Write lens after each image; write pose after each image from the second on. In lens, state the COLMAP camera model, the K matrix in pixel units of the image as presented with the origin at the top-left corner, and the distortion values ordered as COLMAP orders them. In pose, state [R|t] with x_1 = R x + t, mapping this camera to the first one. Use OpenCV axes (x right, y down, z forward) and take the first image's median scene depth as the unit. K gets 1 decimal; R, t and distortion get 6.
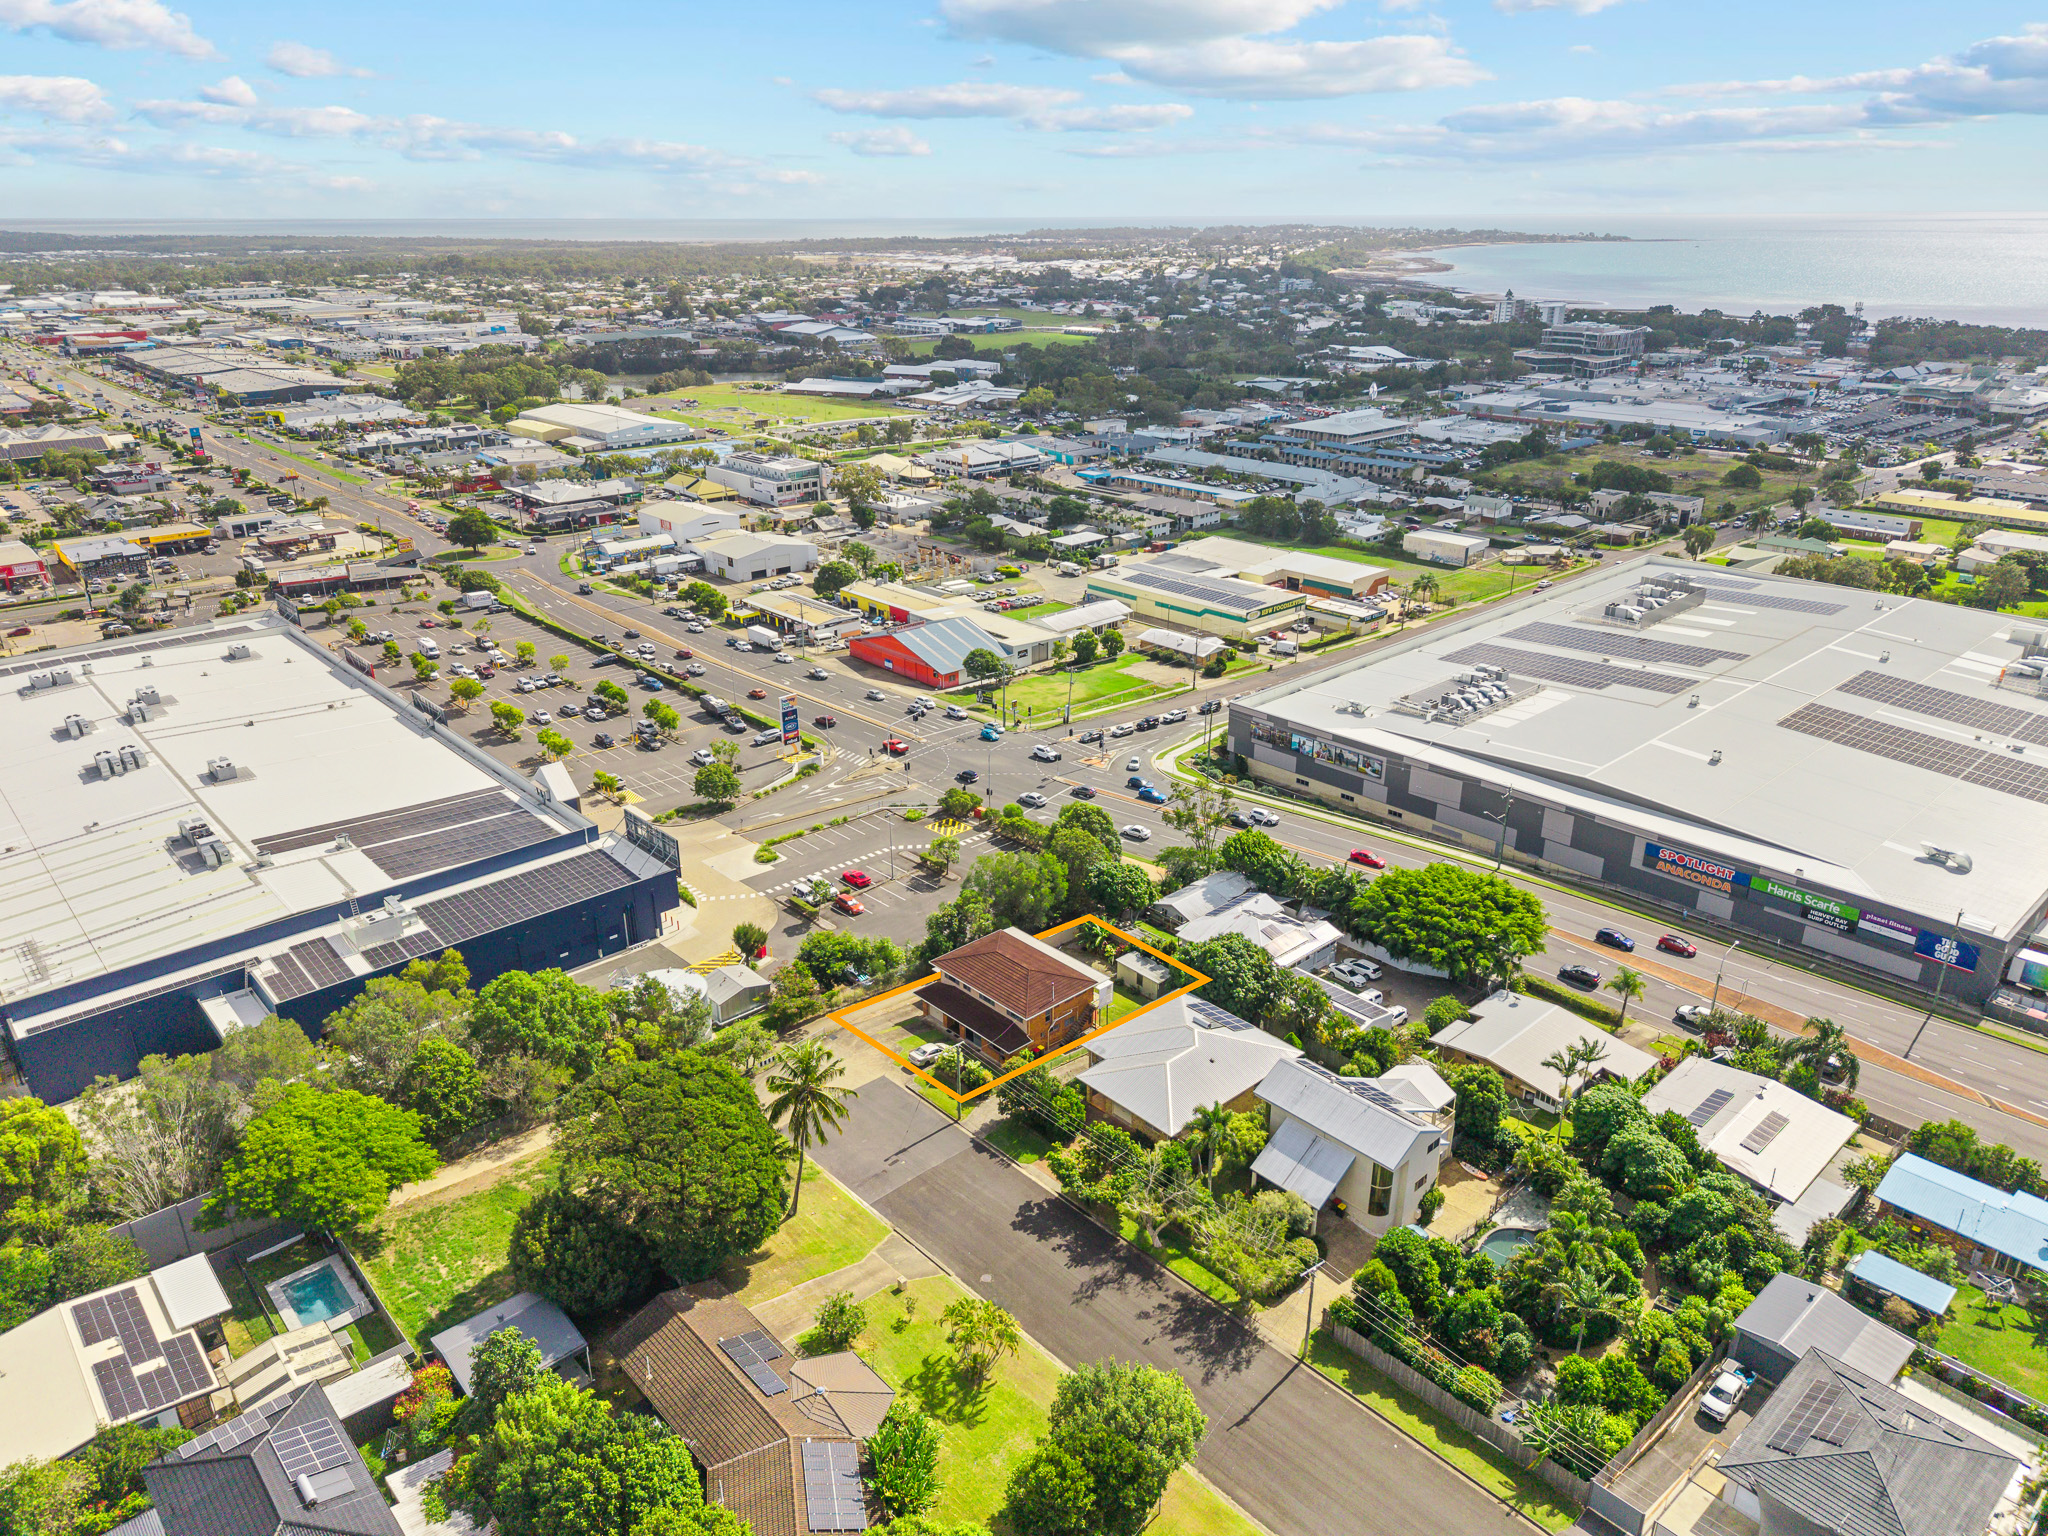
lens RADIAL K [[1365.6, 0, 1017.6], [0, 1365.6, 771.5], [0, 0, 1]] dist [0.067916, -0.101685]
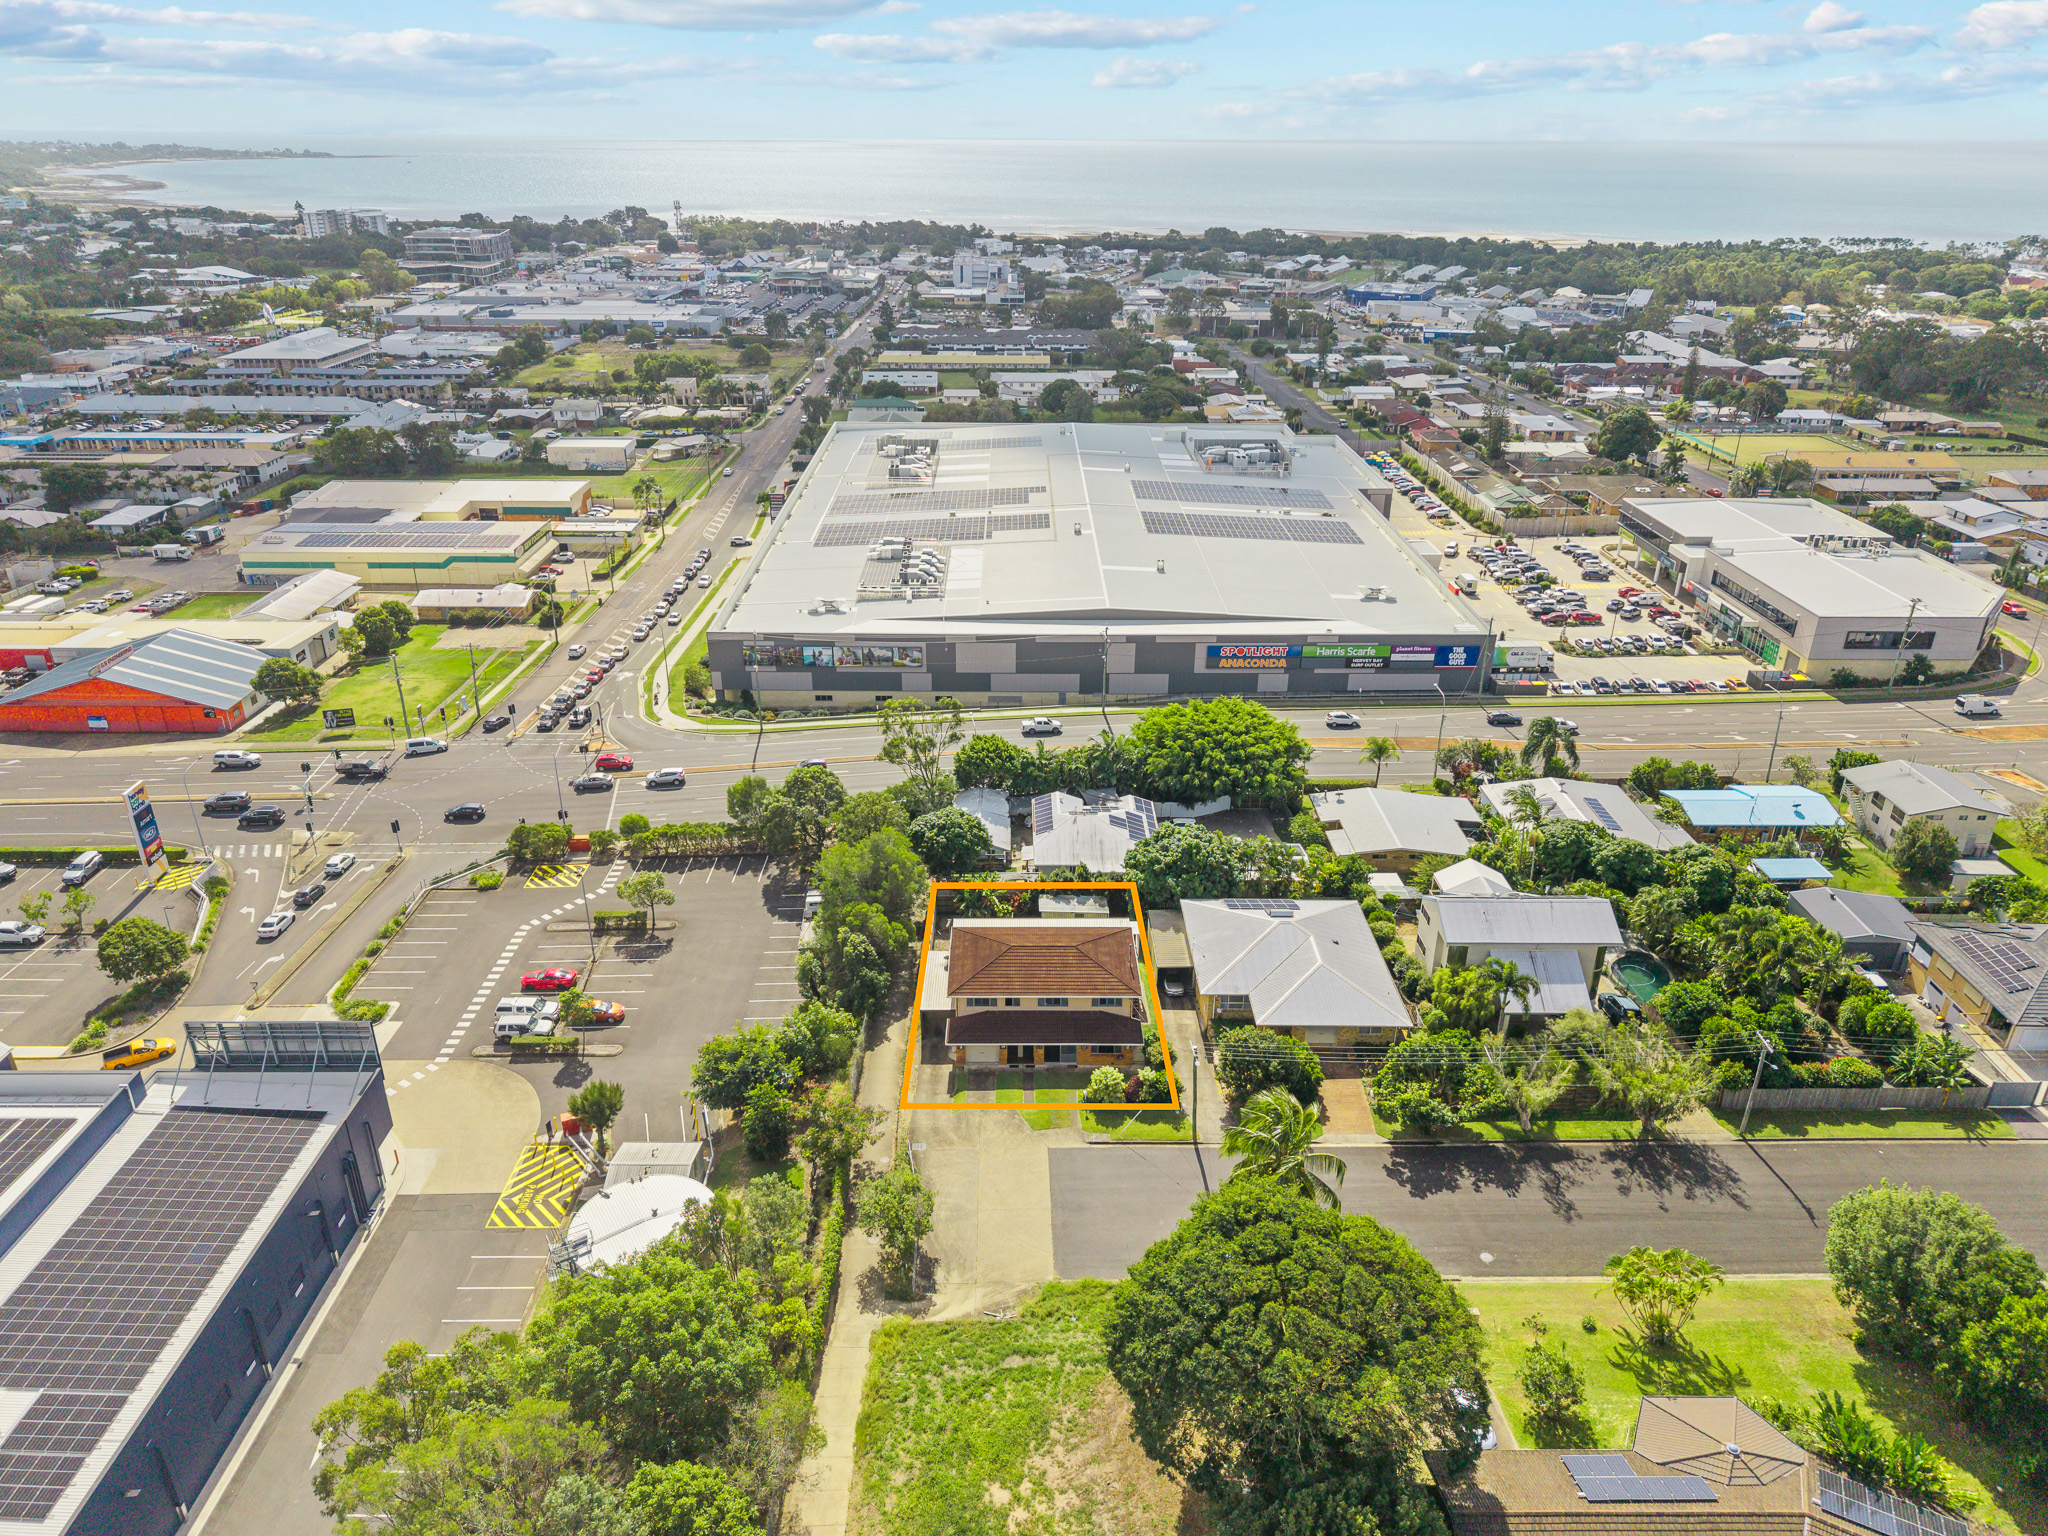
lens RADIAL K [[1372.0, 0, 1024.0], [0, 1372.0, 768.0], [0, 0, 1]] dist [0.047780, -0.056830]
pose [[0.665624, -0.302522, 0.682221, -0.334312], [0.271235, 0.949705, 0.156498, -0.054184], [-0.695253, 0.080873, 0.714201, 0.288882]]
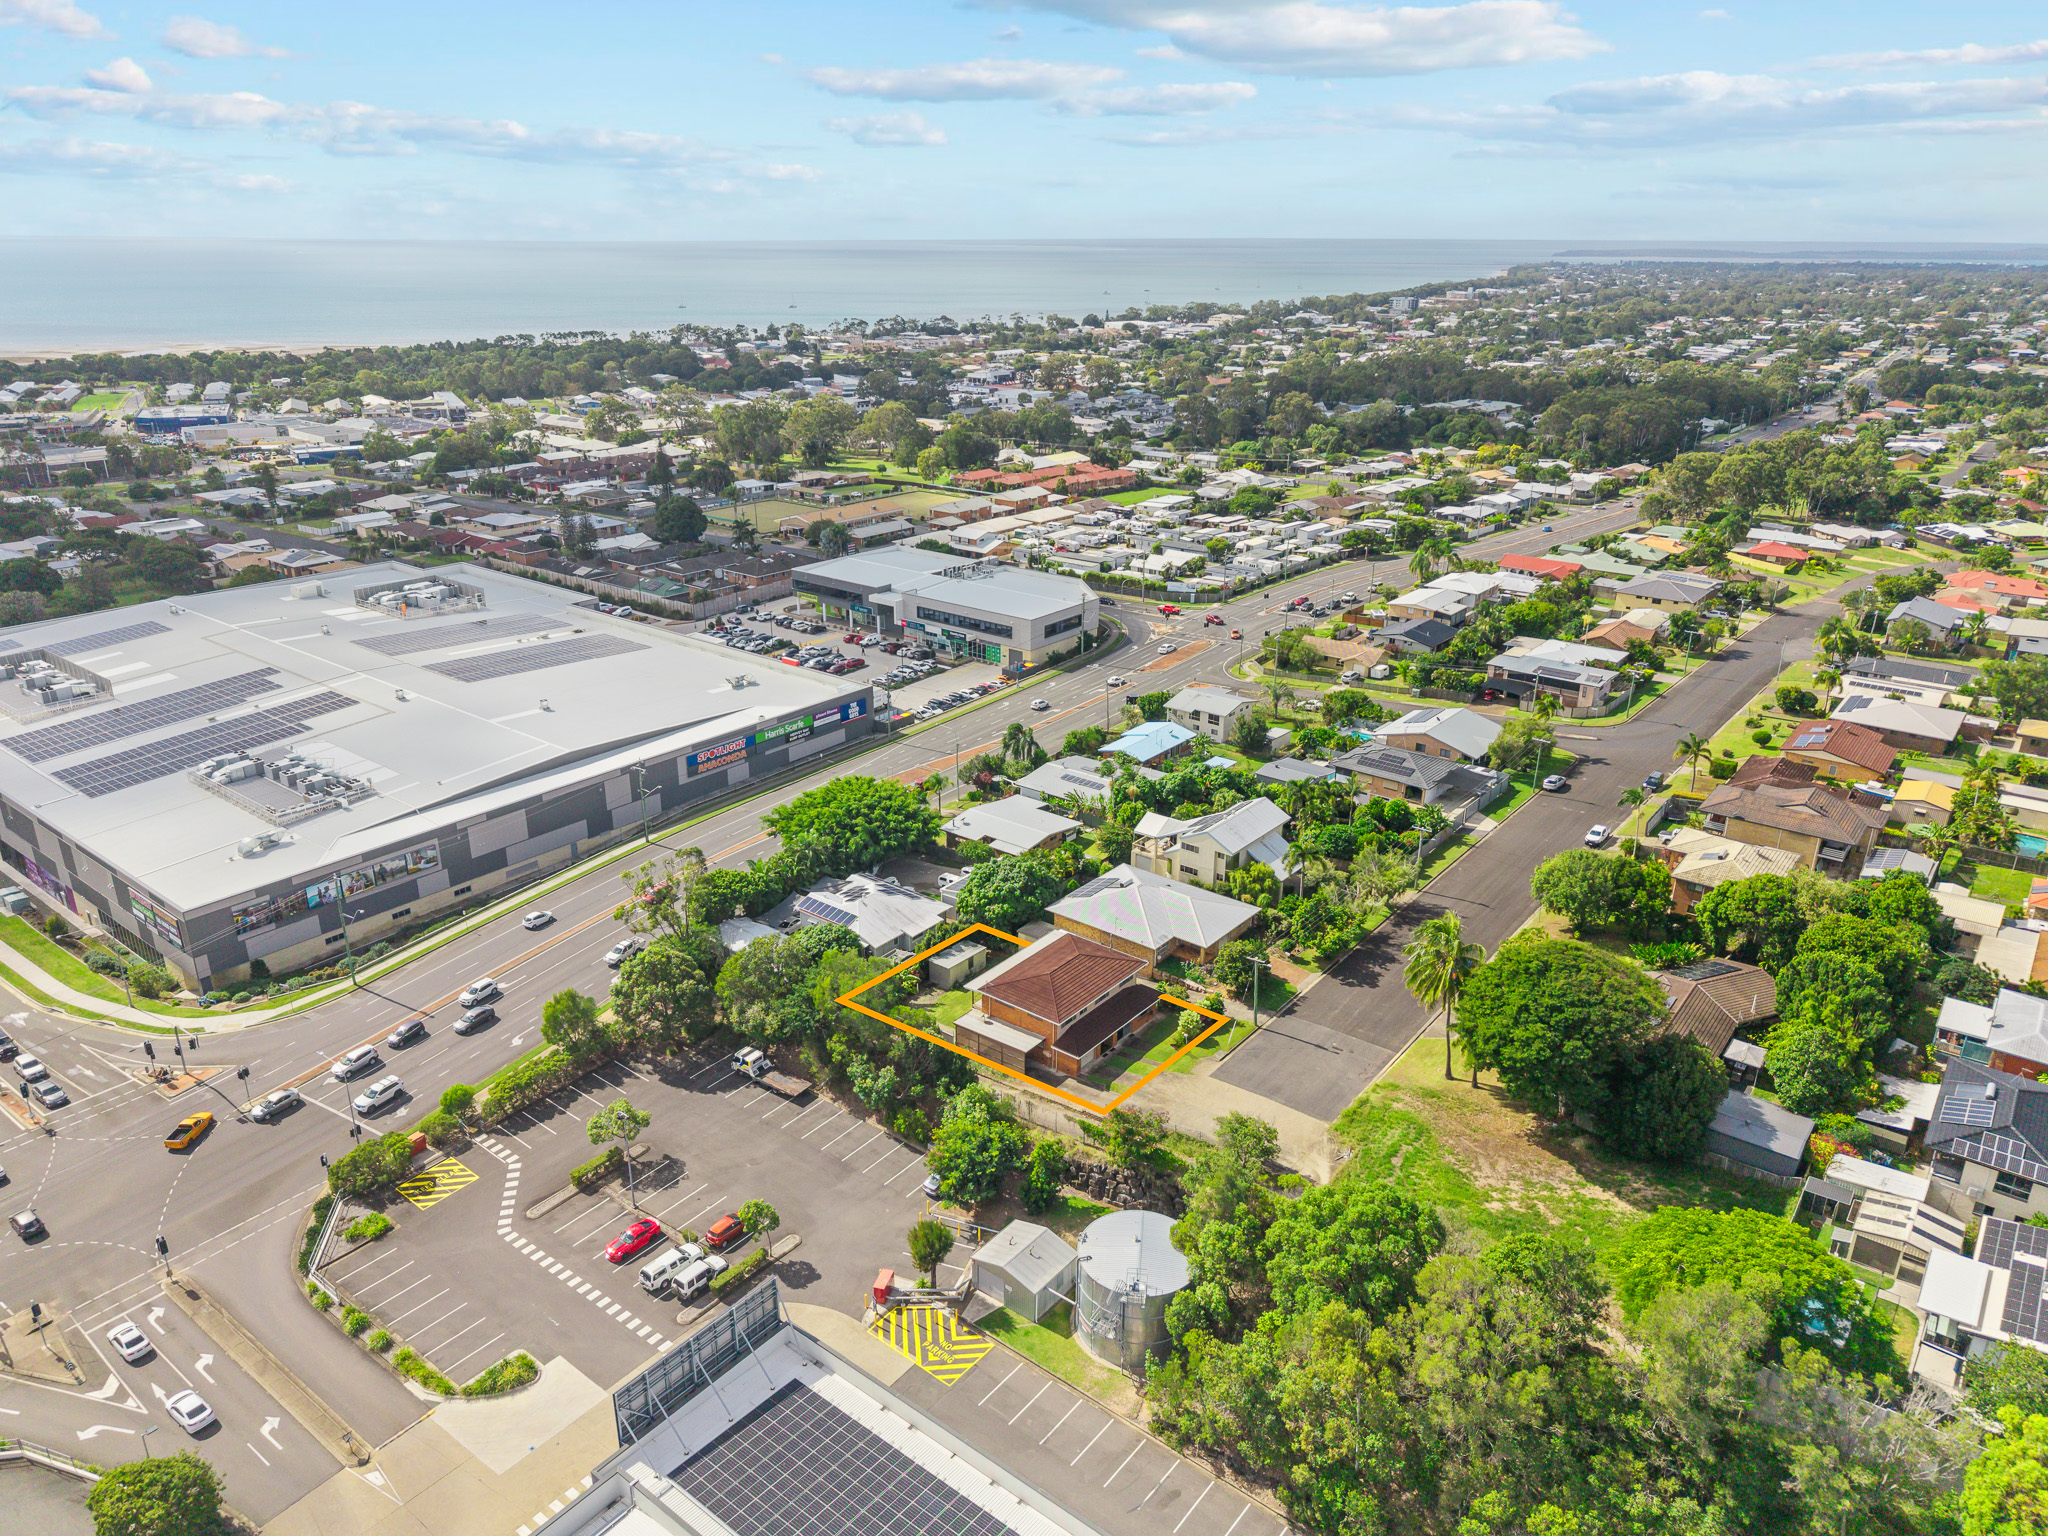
lens RADIAL K [[1372.0, 0, 1024.0], [0, 1372.0, 768.0], [0, 0, 1]] dist [0.047780, -0.056830]
pose [[-0.171036, -0.347179, 0.922070, -0.552235], [0.362819, 0.847903, 0.386553, -0.238631], [-0.916029, 0.400659, -0.019059, 0.645480]]
